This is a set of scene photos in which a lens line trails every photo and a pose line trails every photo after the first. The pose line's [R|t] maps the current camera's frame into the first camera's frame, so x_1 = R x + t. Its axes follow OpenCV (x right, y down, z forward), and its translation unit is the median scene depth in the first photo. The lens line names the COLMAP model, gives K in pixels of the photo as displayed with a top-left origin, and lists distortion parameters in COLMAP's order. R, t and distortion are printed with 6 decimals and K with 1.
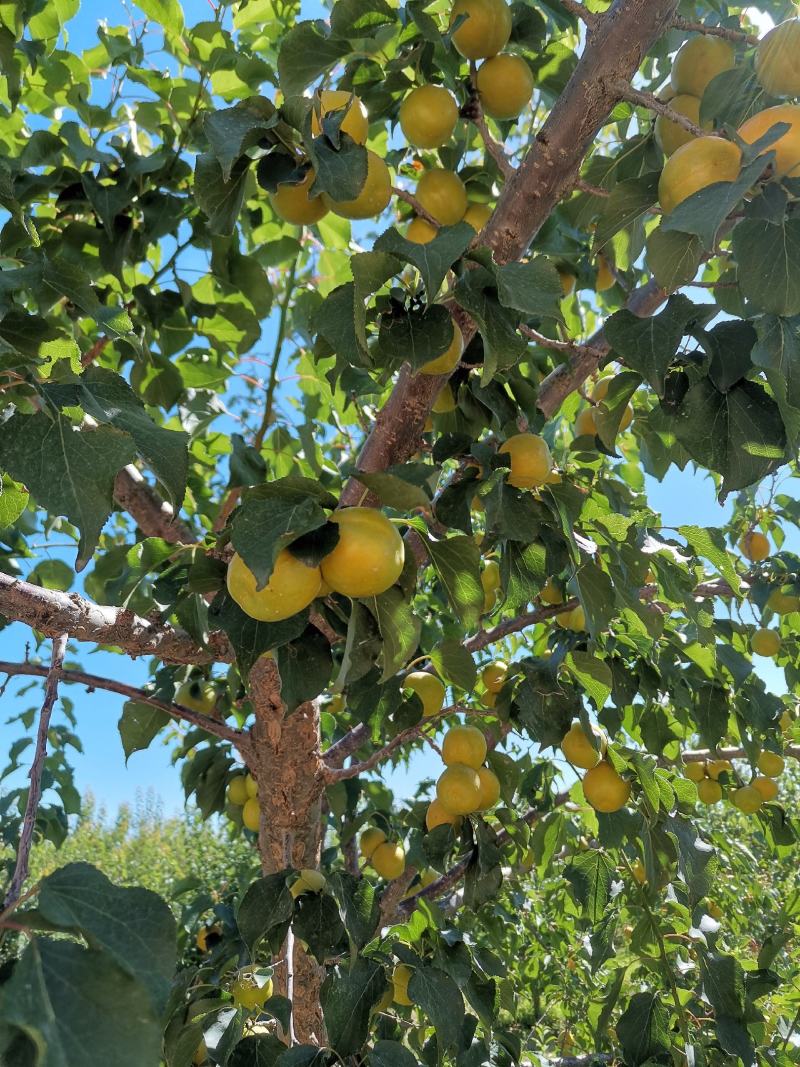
lens RADIAL K [[788.7, 0, 365.5], [0, 788.7, 505.5], [0, 0, 1]] dist [-0.001918, -0.043462]
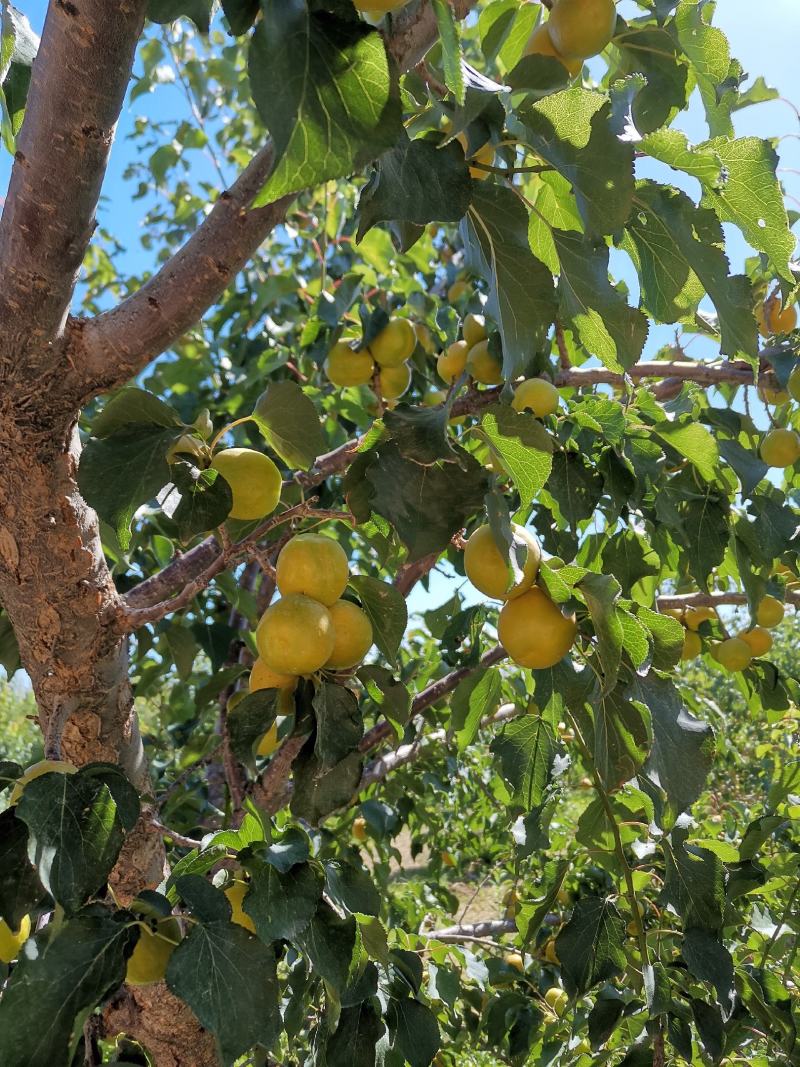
lens RADIAL K [[792.6, 0, 369.0], [0, 792.6, 521.2], [0, 0, 1]] dist [0.045642, -0.000526]
pose [[0.999488, -0.000854, 0.031981, 0.112336], [-0.005146, 0.982336, 0.187055, 0.115541], [-0.031576, -0.187124, 0.981829, 0.297646]]
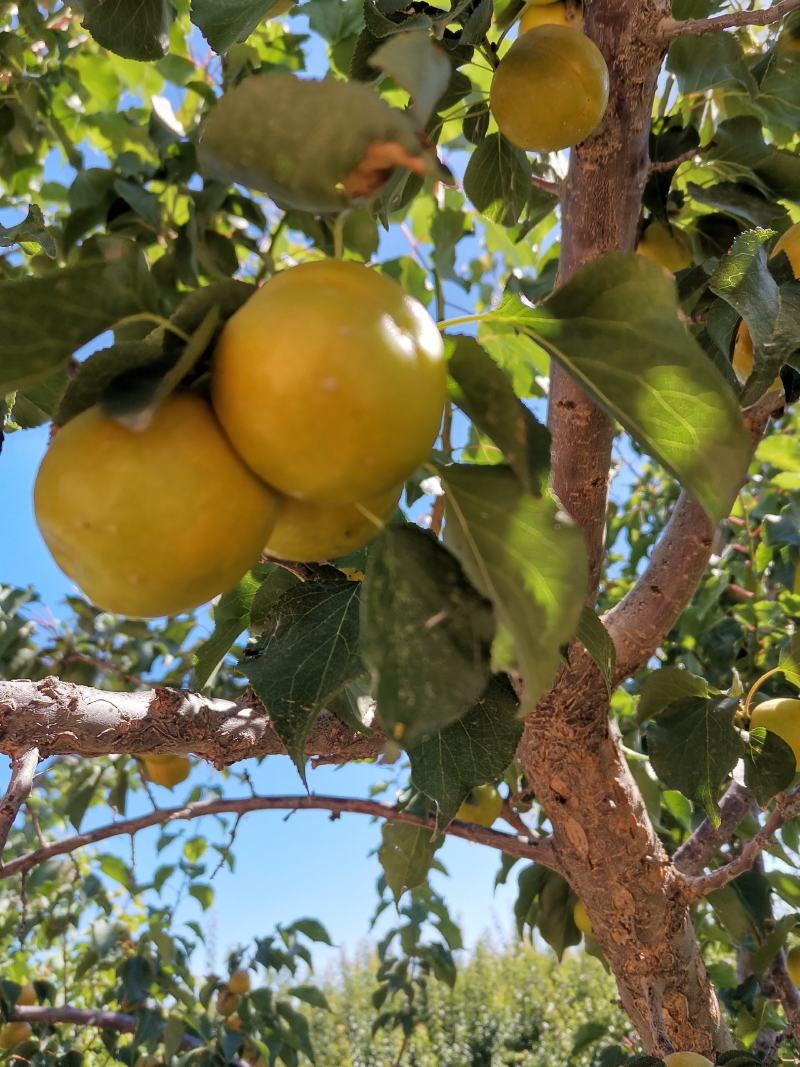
lens RADIAL K [[788.7, 0, 365.5], [0, 788.7, 505.5], [0, 0, 1]] dist [-0.001918, -0.043462]
pose [[0.875127, -0.306486, -0.374459, 0.049782], [0.261858, 0.950697, -0.166151, 0.064935], [0.406920, 0.047348, 0.912236, 0.234145]]
